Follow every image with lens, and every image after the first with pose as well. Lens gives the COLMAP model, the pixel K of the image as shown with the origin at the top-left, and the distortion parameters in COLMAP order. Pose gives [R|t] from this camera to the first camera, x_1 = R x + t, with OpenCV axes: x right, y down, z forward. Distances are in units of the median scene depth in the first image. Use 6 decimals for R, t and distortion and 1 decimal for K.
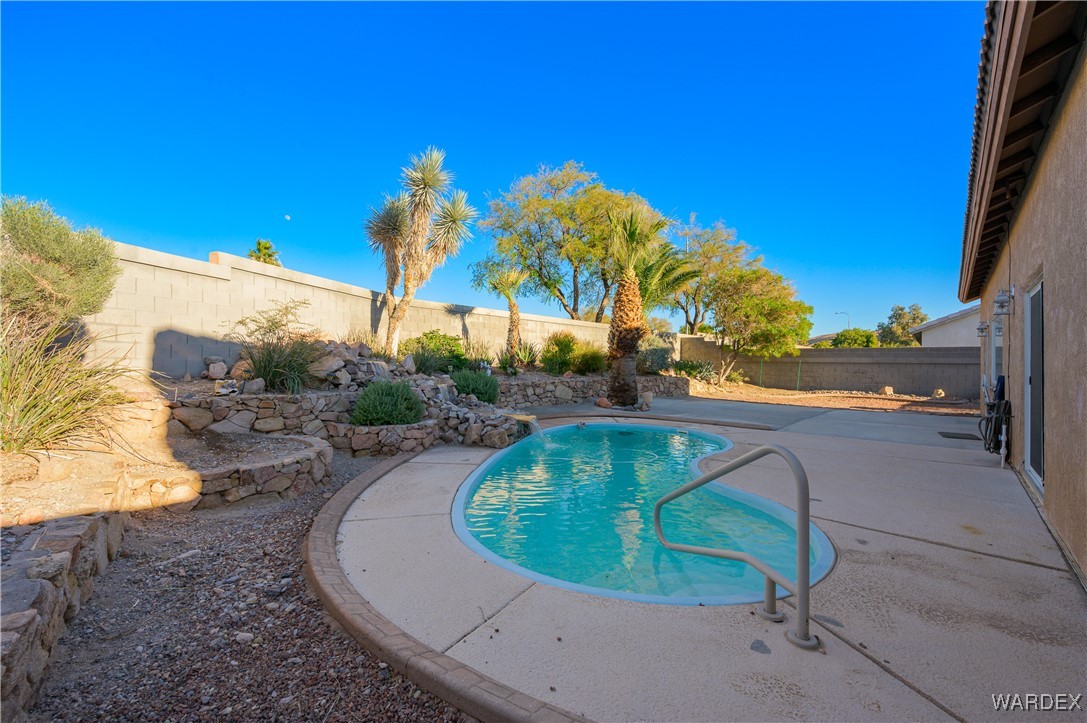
lens RADIAL K [[435.2, 0, 542.0], [0, 435.2, 358.2], [0, 0, 1]] dist [-0.000821, 0.000226]
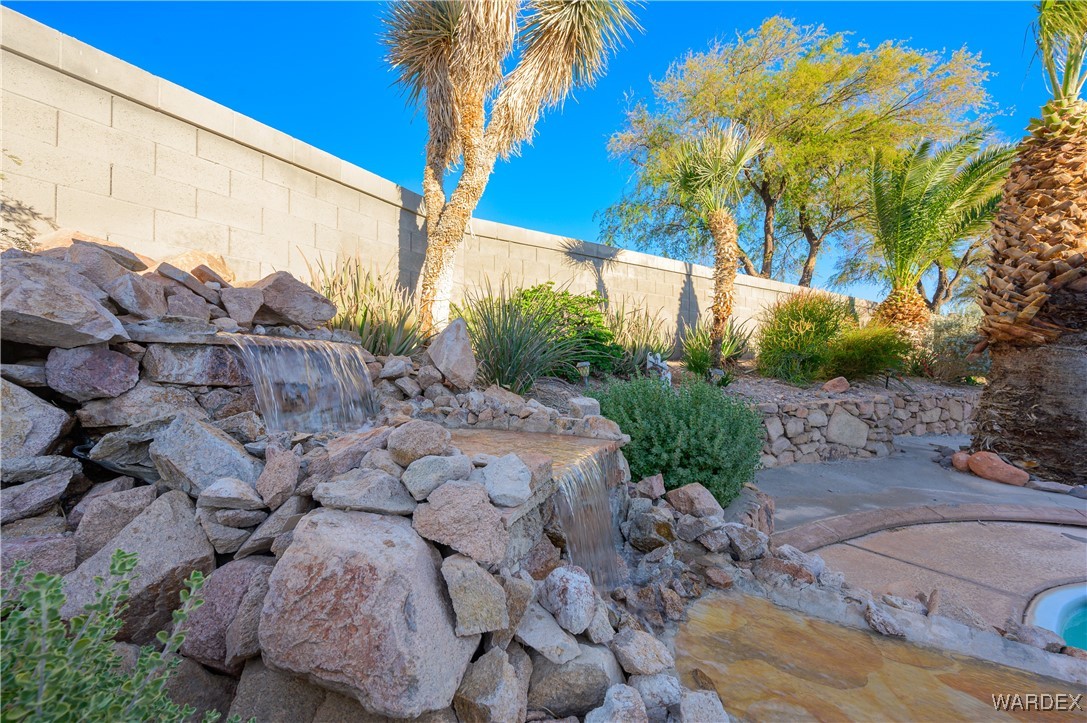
lens RADIAL K [[435.2, 0, 542.0], [0, 435.2, 358.2], [0, 0, 1]] dist [-0.000821, 0.000226]
pose [[0.969489, 0.004771, -0.245089, -0.134871], [-0.003904, 0.999984, 0.004024, 0.011088], [0.245104, -0.002945, 0.969492, 0.554839]]
